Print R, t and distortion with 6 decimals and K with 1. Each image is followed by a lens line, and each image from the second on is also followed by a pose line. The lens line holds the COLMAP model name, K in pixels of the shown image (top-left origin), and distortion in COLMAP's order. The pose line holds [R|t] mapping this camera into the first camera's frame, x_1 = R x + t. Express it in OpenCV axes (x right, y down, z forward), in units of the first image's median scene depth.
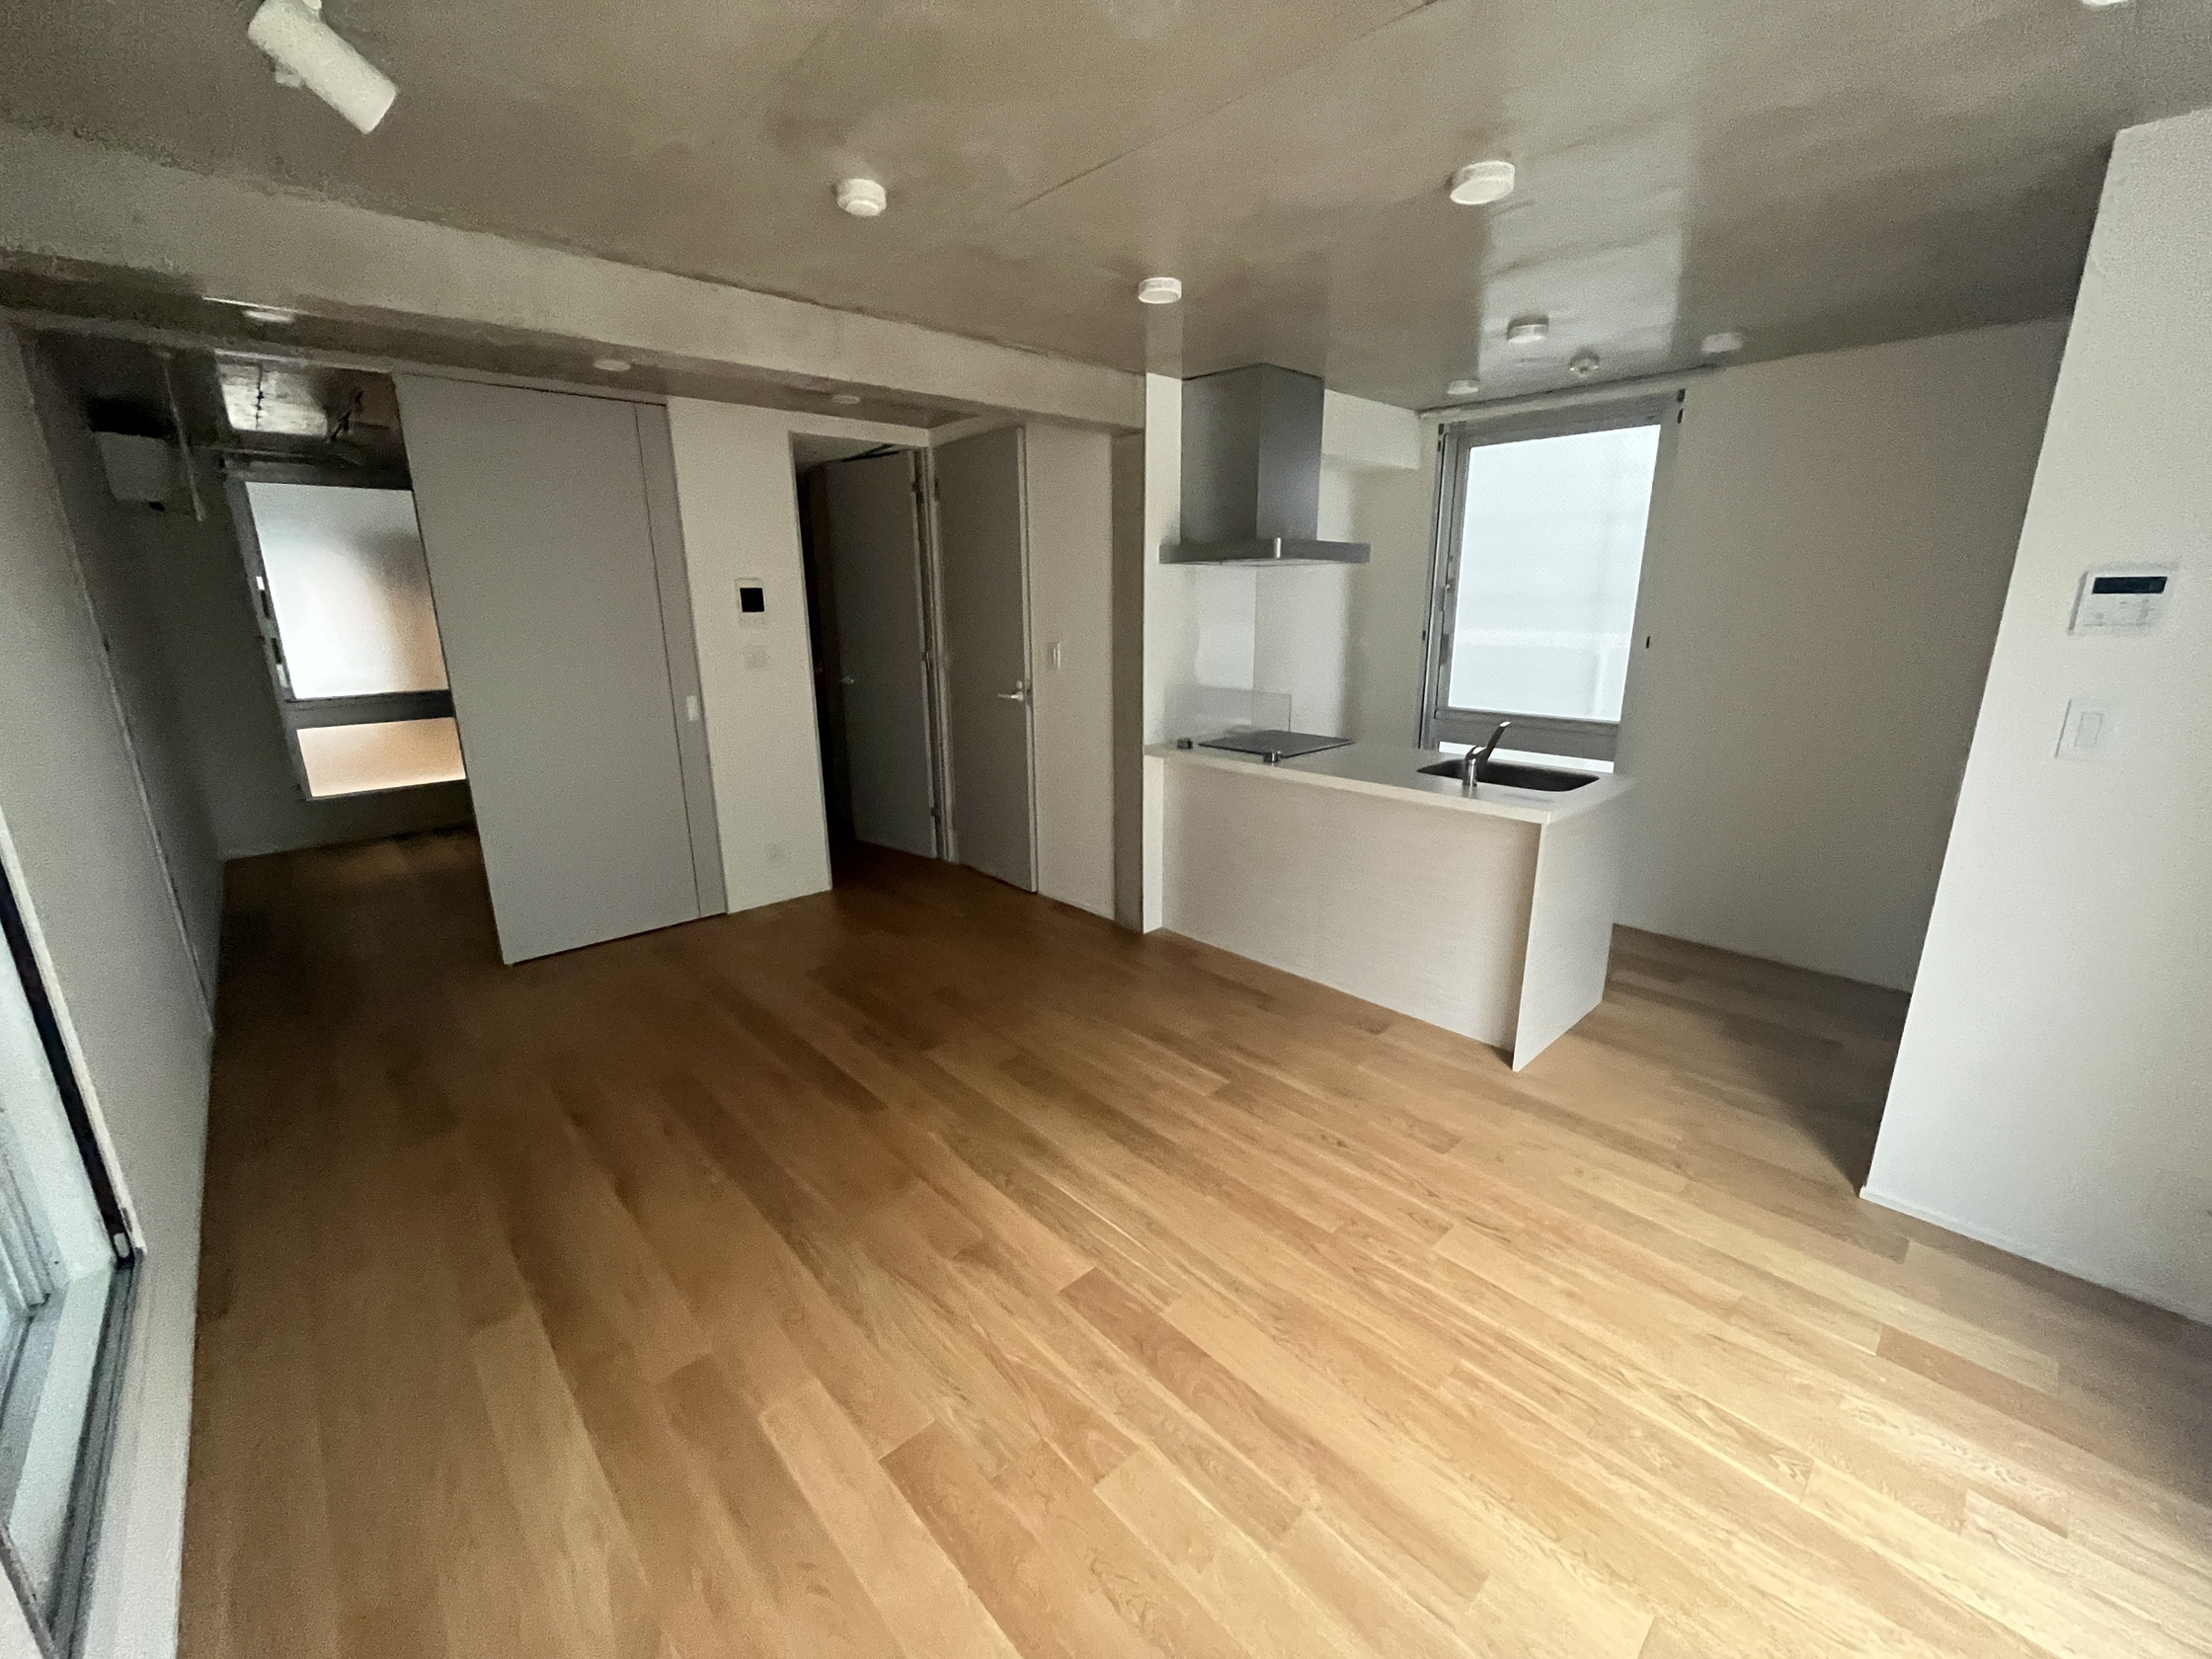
lens RADIAL K [[899.4, 0, 1106.0], [0, 899.4, 829.5], [0, 0, 1]] dist [-0.009490, 0.006134]
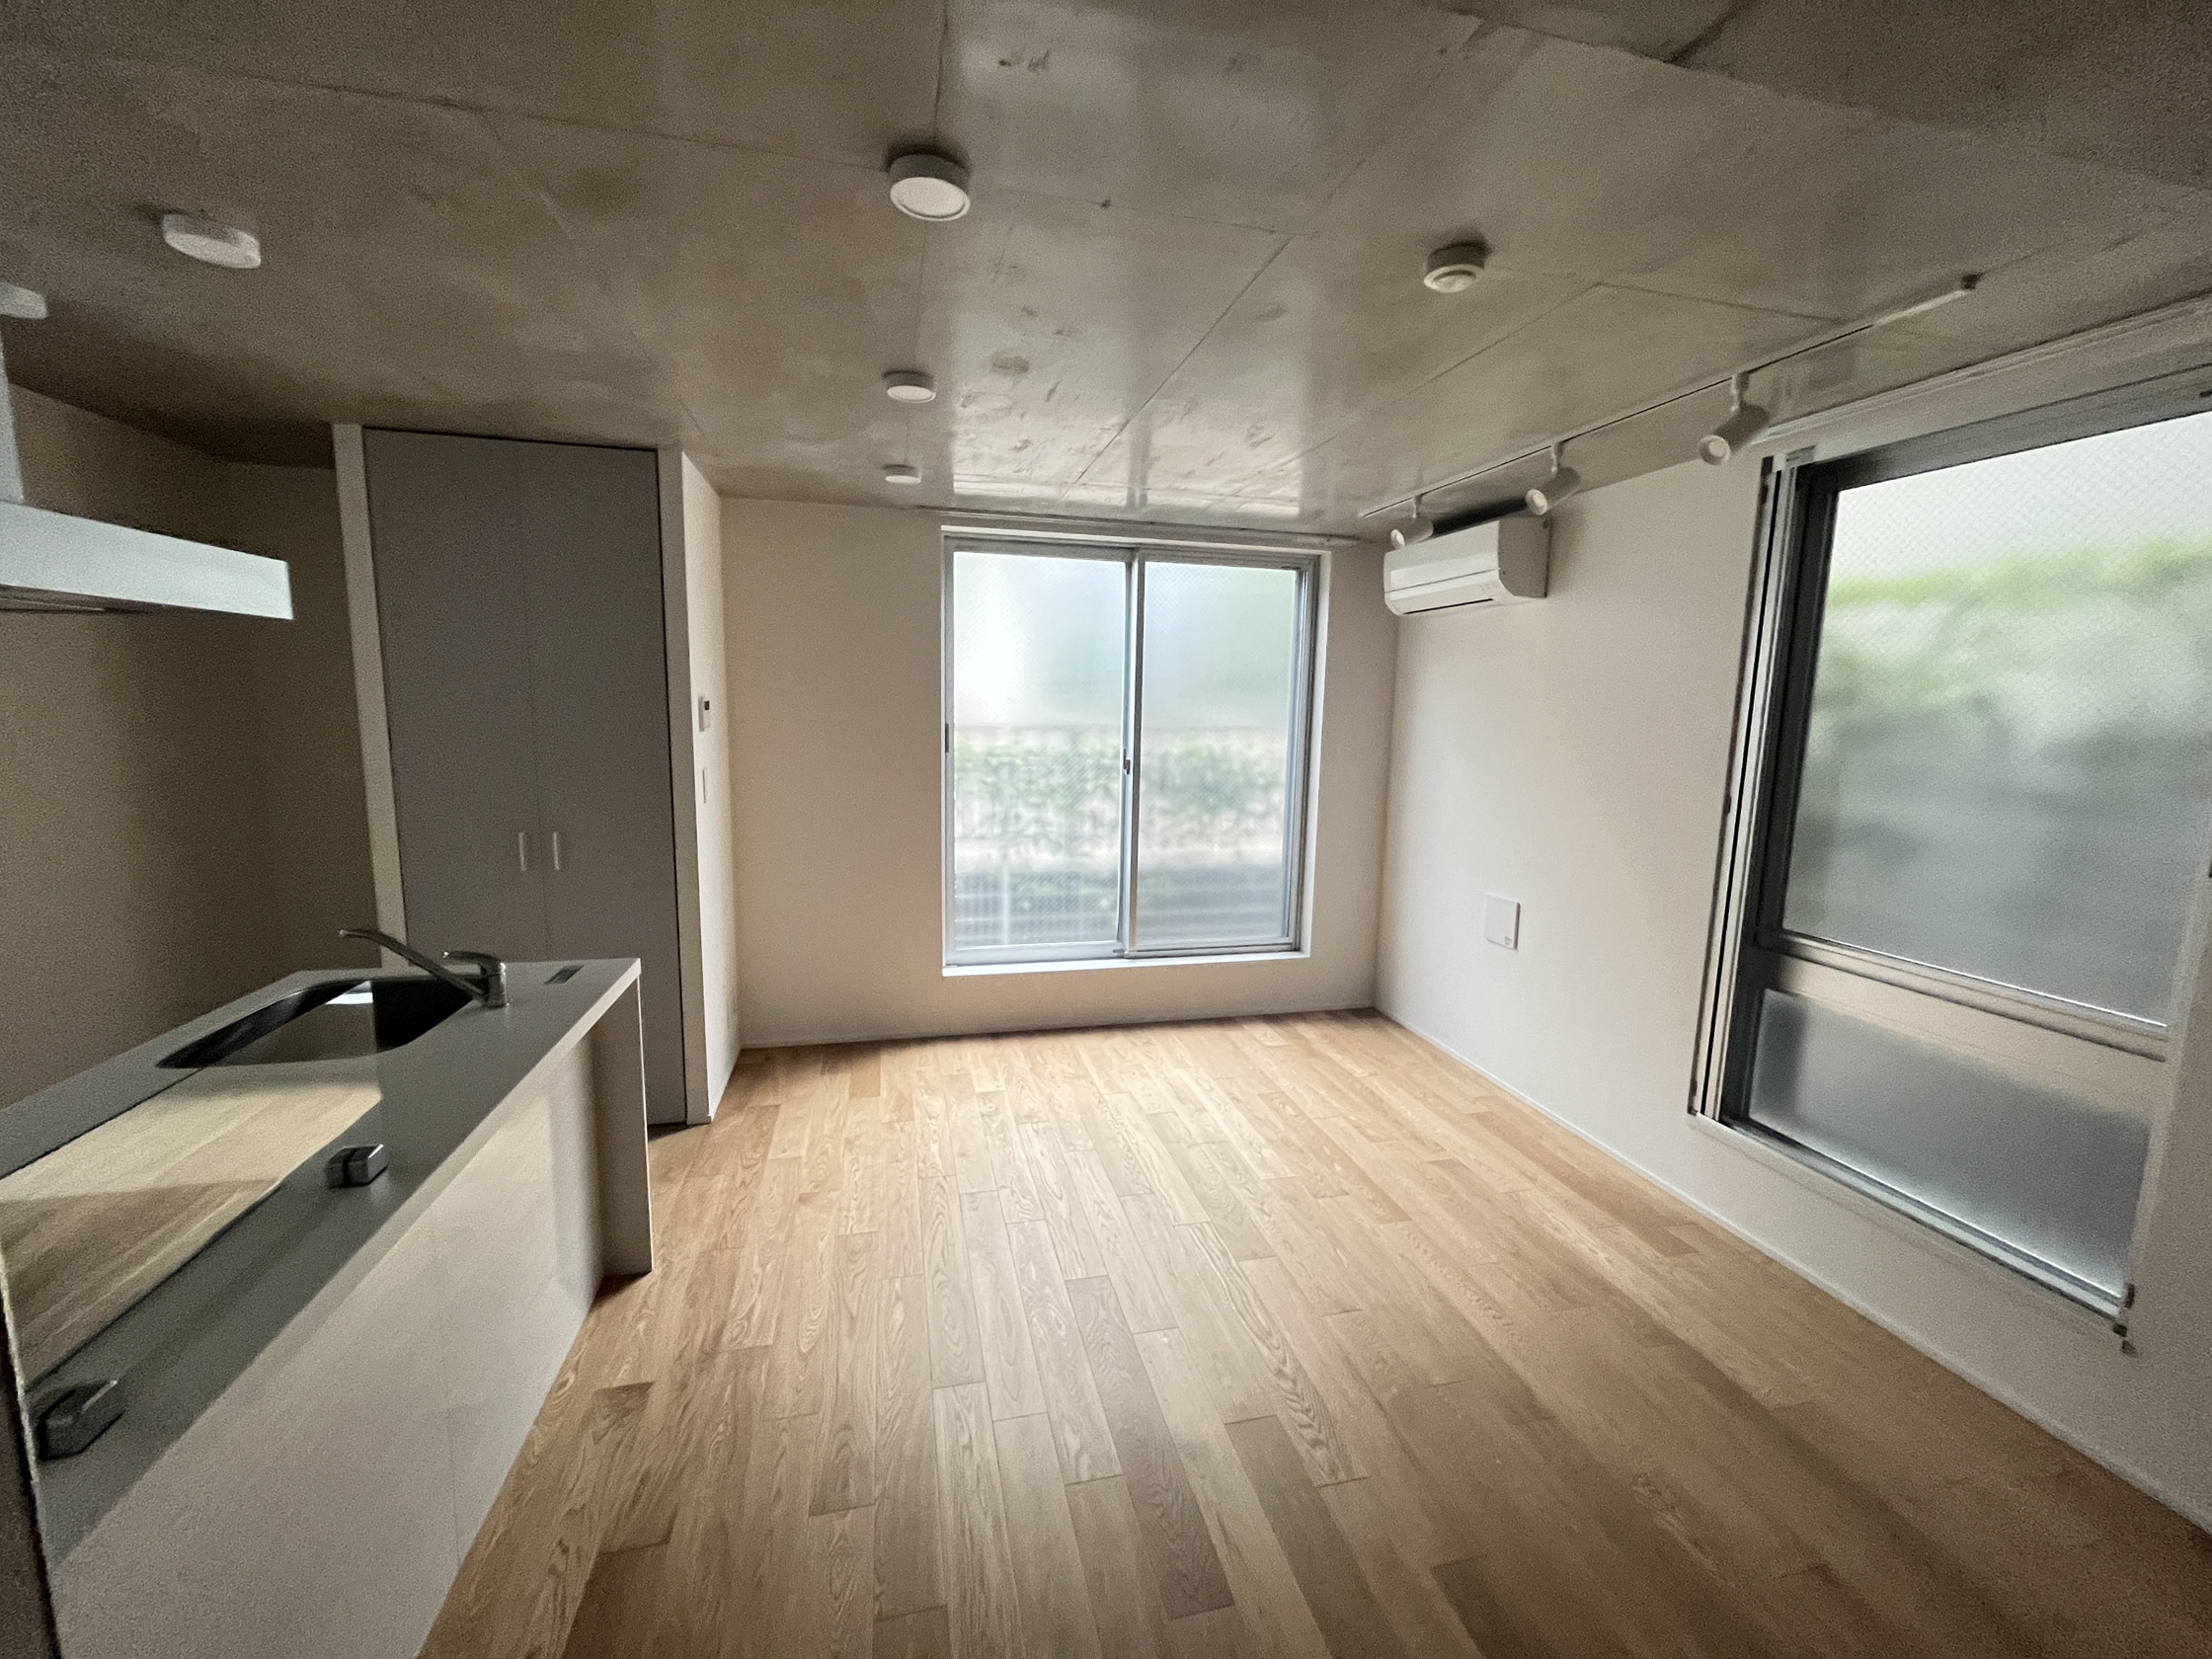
lens RADIAL K [[899.4, 0, 1106.0], [0, 899.4, 829.5], [0, 0, 1]] dist [-0.009490, 0.006134]
pose [[-0.871084, -0.081797, 0.484274, -0.399003], [0.108569, 0.929570, 0.352296, -0.505878], [-0.478984, 0.359457, -0.800853, 1.867975]]
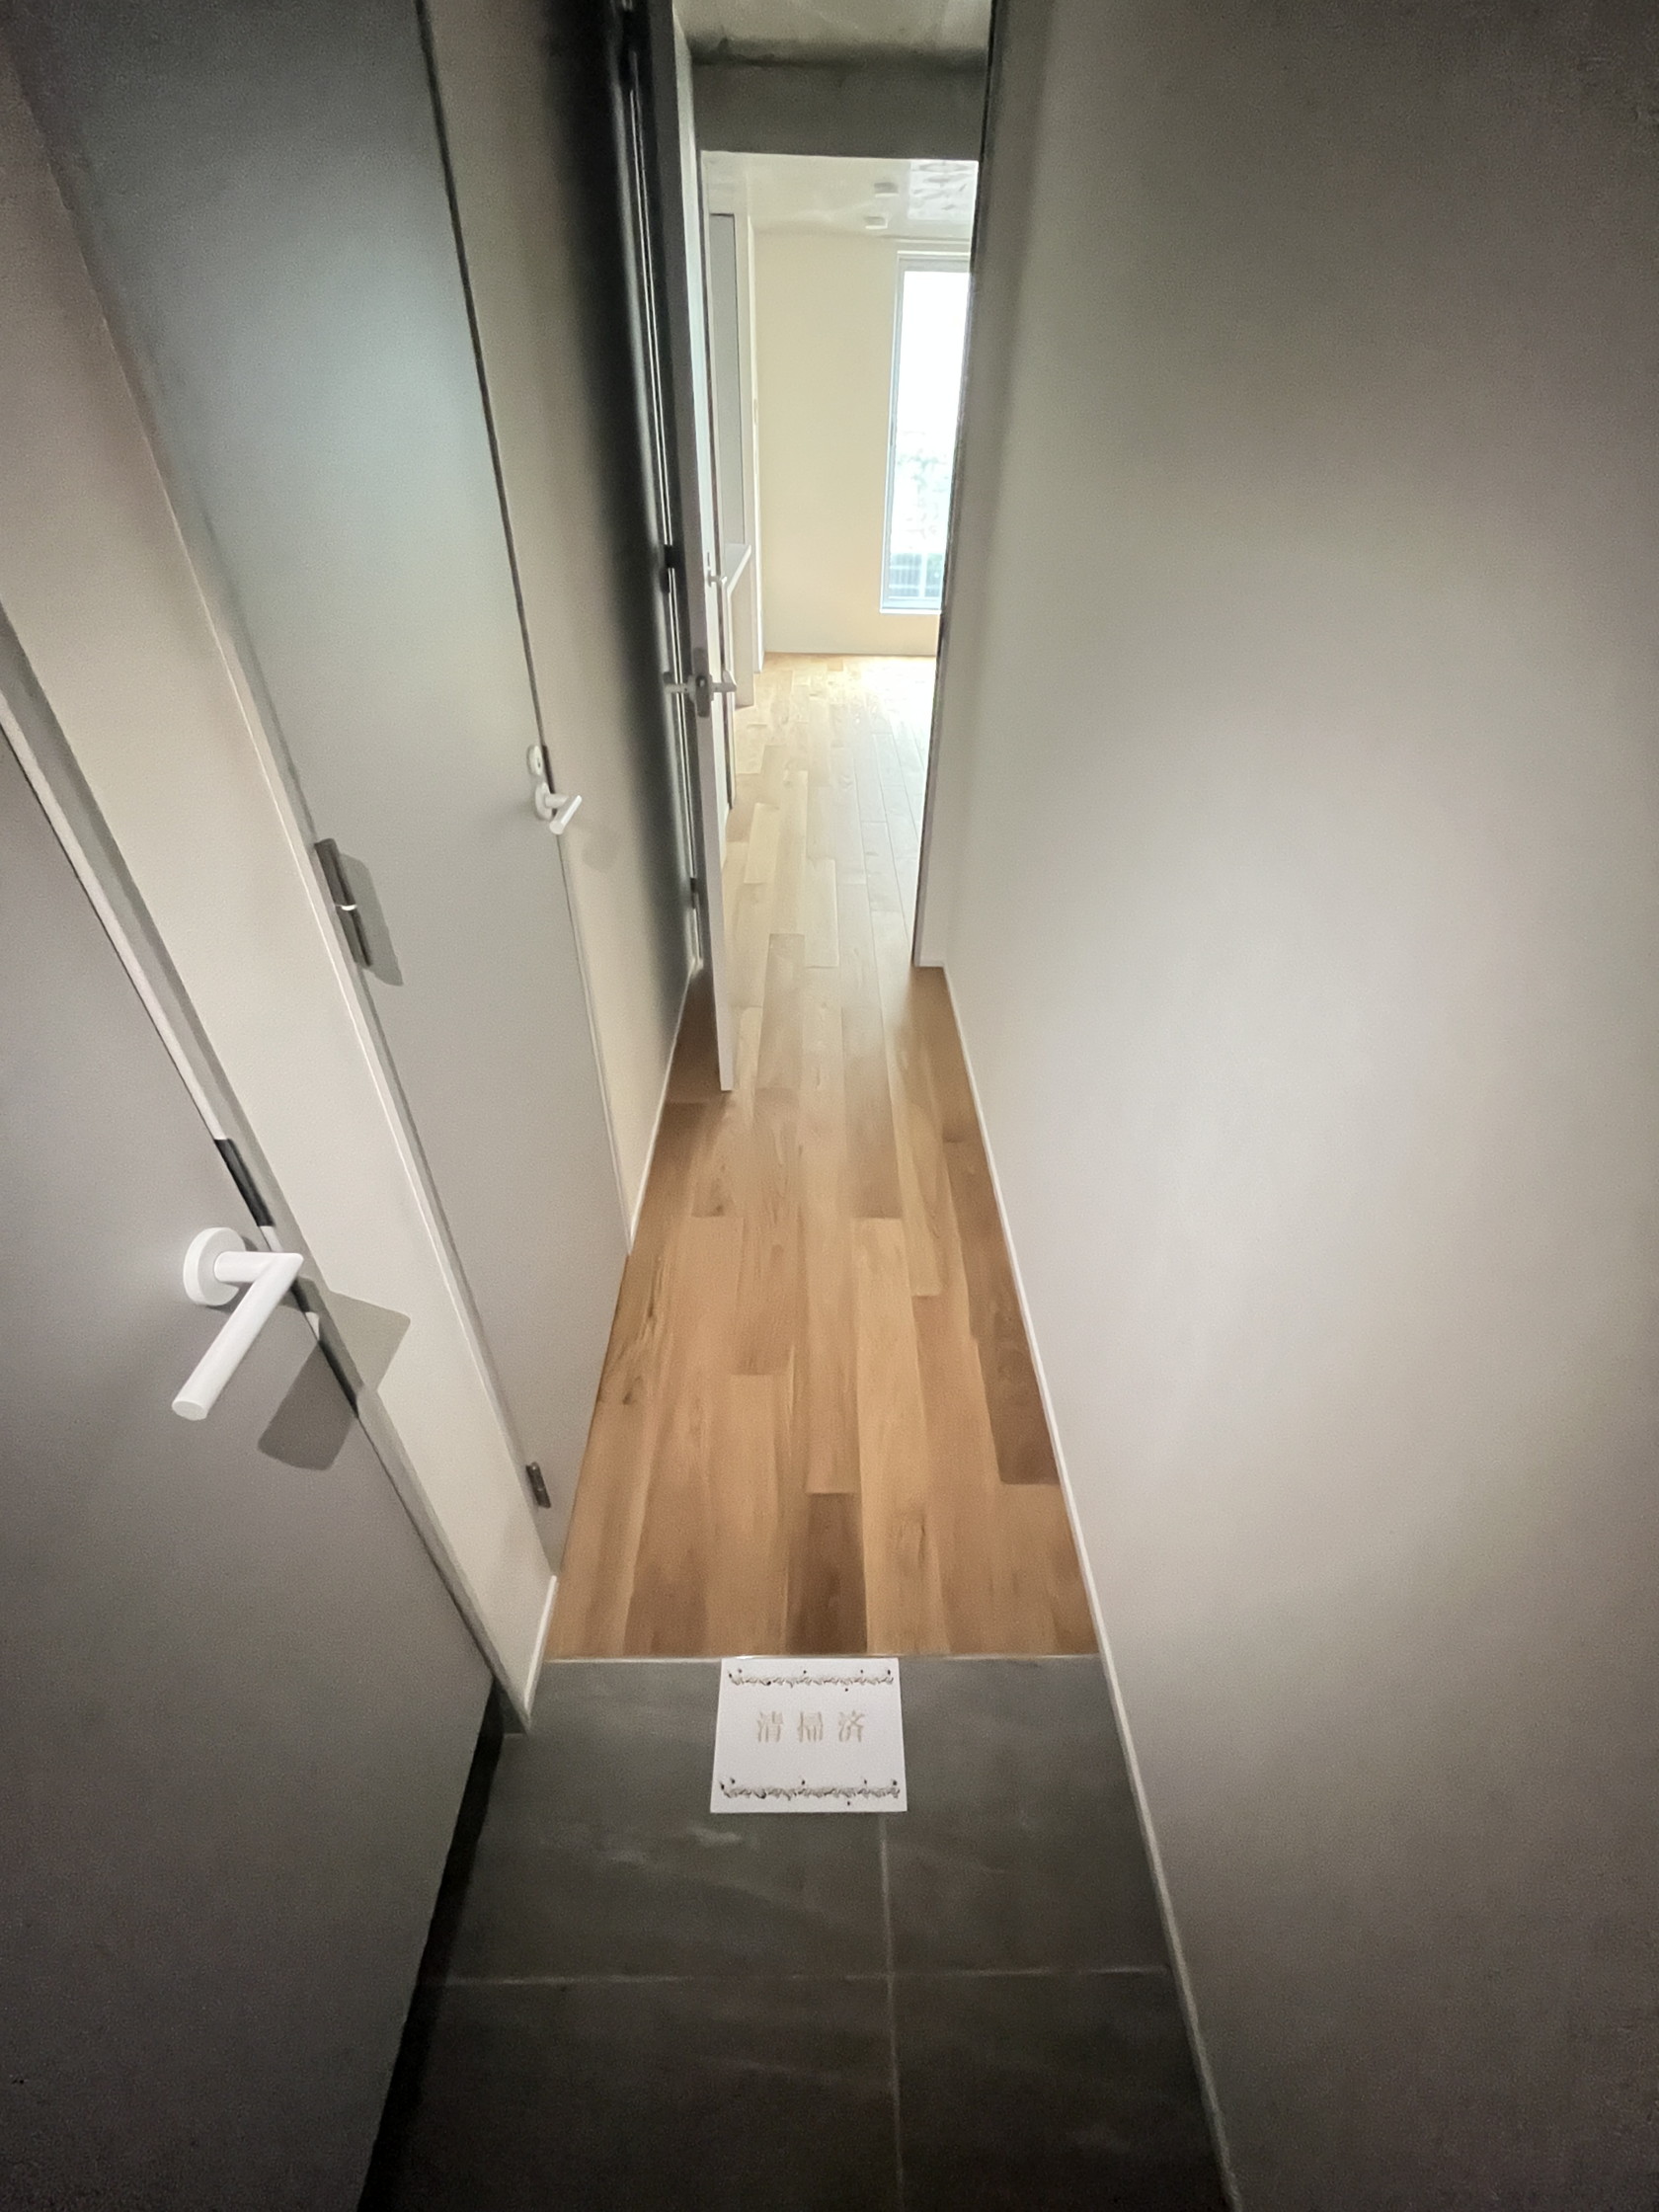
lens RADIAL K [[899.4, 0, 829.5], [0, 899.4, 1106.0], [0, 0, 1]] dist [-0.009490, 0.006134]
pose [[-0.738838, -0.423328, 0.524321, -1.481517], [0.153869, 0.651529, 0.742855, -0.828533], [-0.656081, 0.629526, -0.416237, 3.170570]]
